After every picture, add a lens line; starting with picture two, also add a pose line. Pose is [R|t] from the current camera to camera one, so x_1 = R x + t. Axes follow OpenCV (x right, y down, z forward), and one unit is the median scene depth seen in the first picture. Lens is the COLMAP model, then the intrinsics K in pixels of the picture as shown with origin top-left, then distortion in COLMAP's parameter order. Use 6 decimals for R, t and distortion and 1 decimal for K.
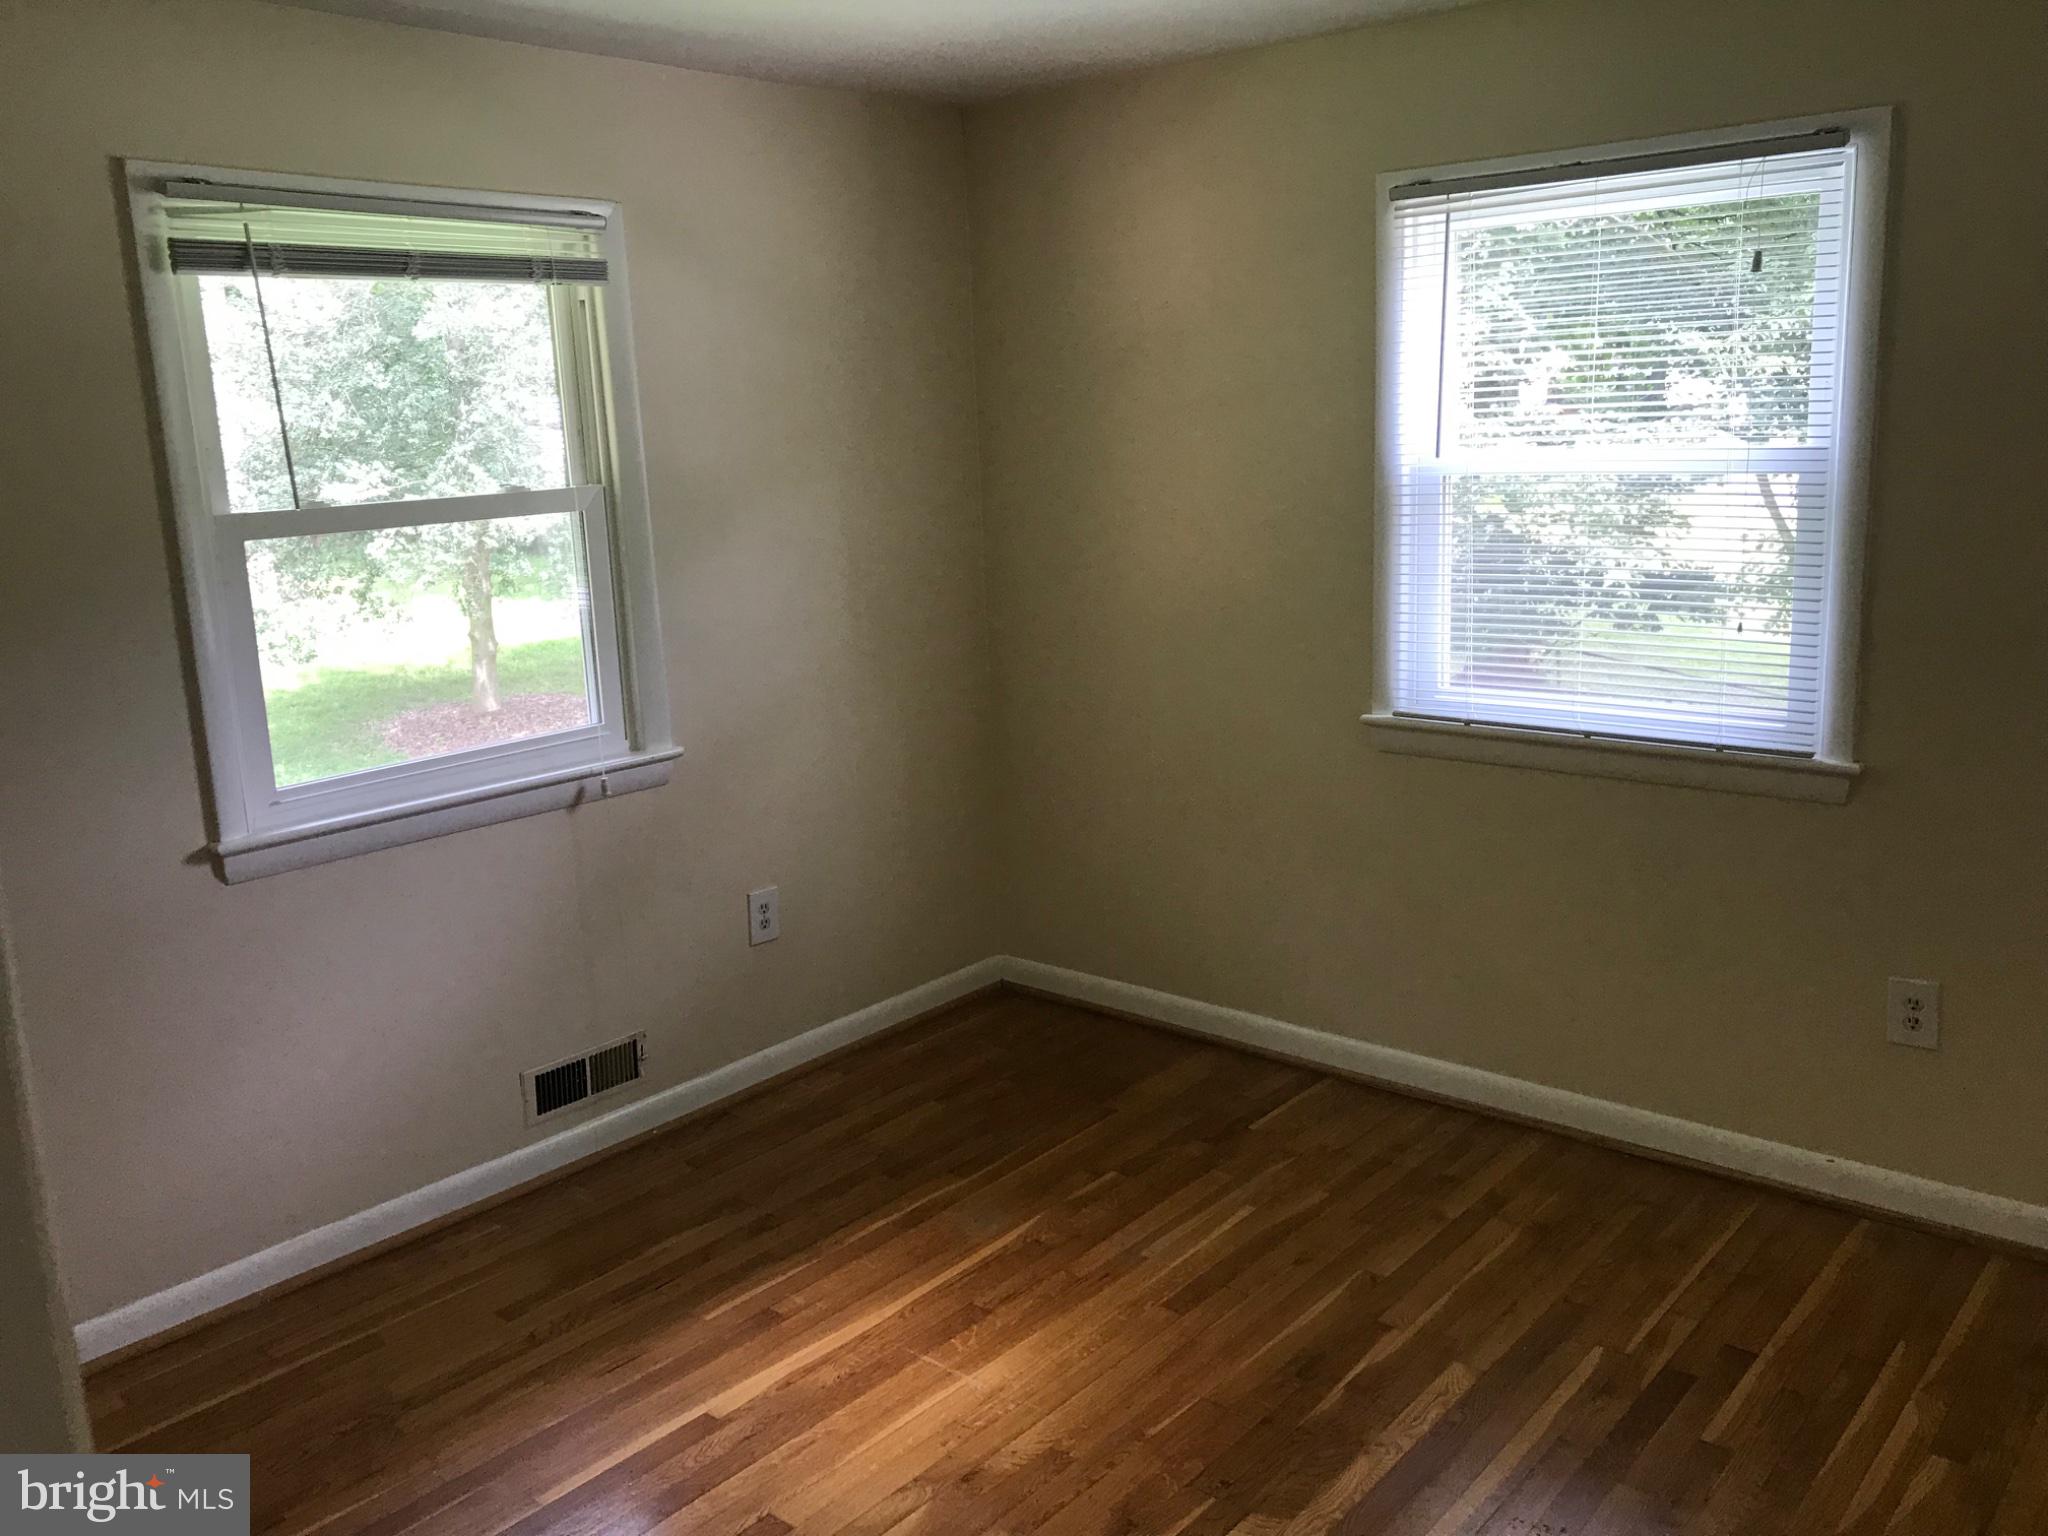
lens RADIAL K [[1684.5, 0, 958.2], [0, 1684.5, 741.0], [0, 0, 1]] dist [0.040170, -0.055137]
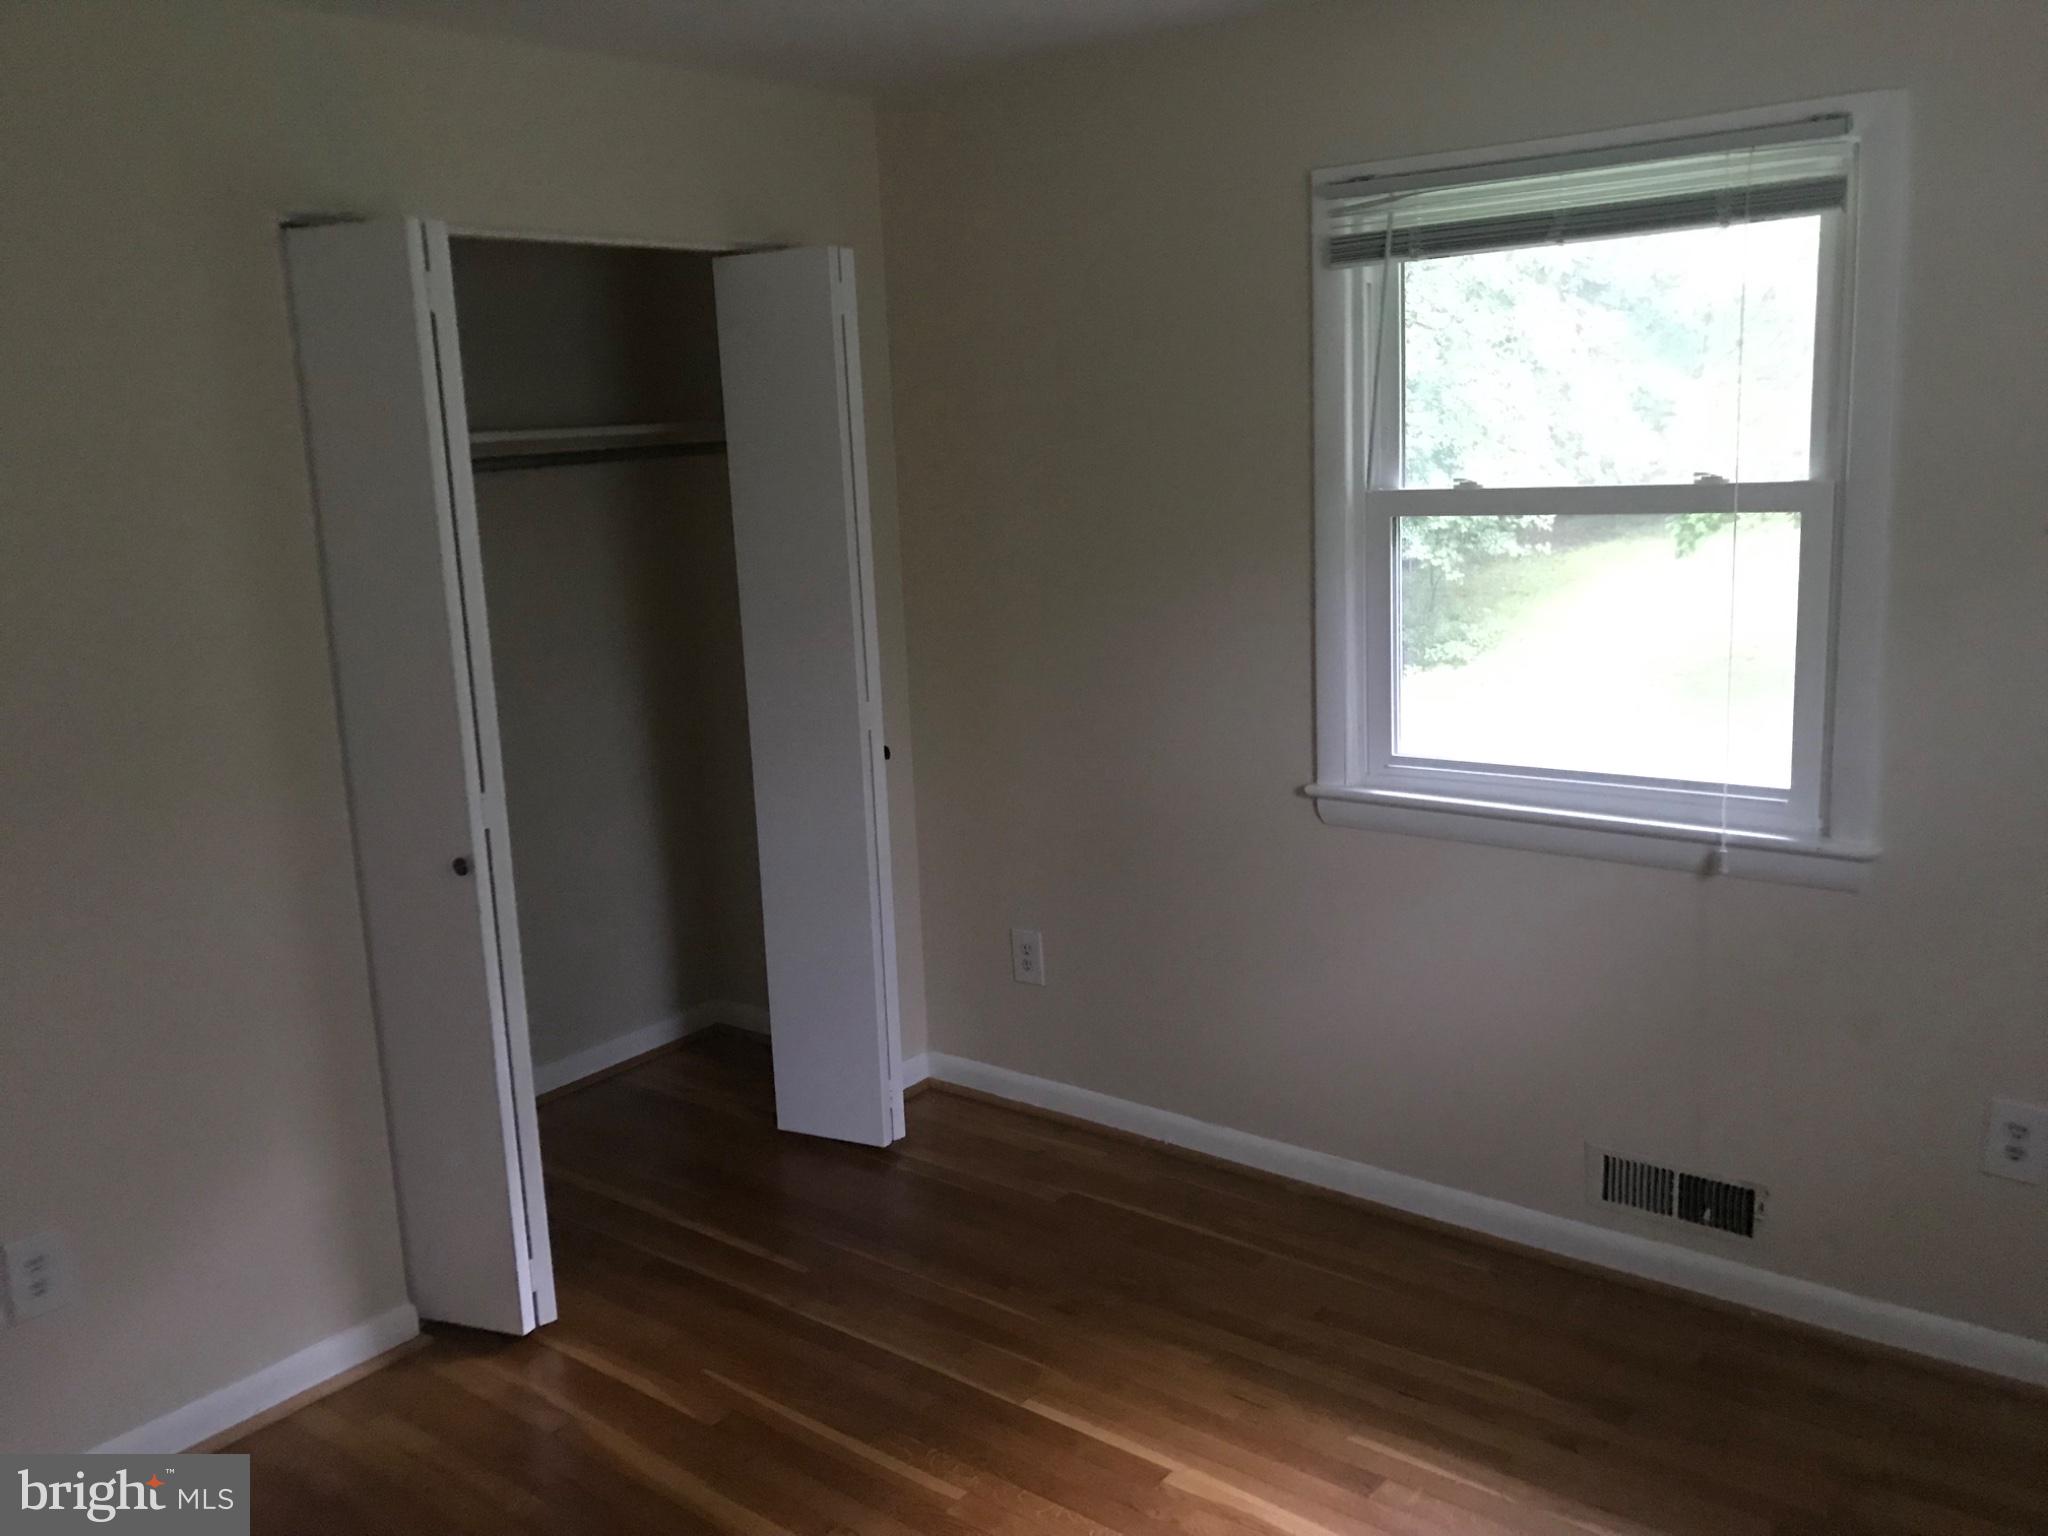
lens RADIAL K [[1684.5, 0, 1025.0], [0, 1684.5, 767.9], [0, 0, 1]] dist [0.040170, -0.055137]
pose [[0.076979, 0.223954, -0.971555, 0.602647], [-0.157747, 0.964908, 0.209923, -0.148339], [0.984475, 0.137100, 0.109605, 0.664768]]
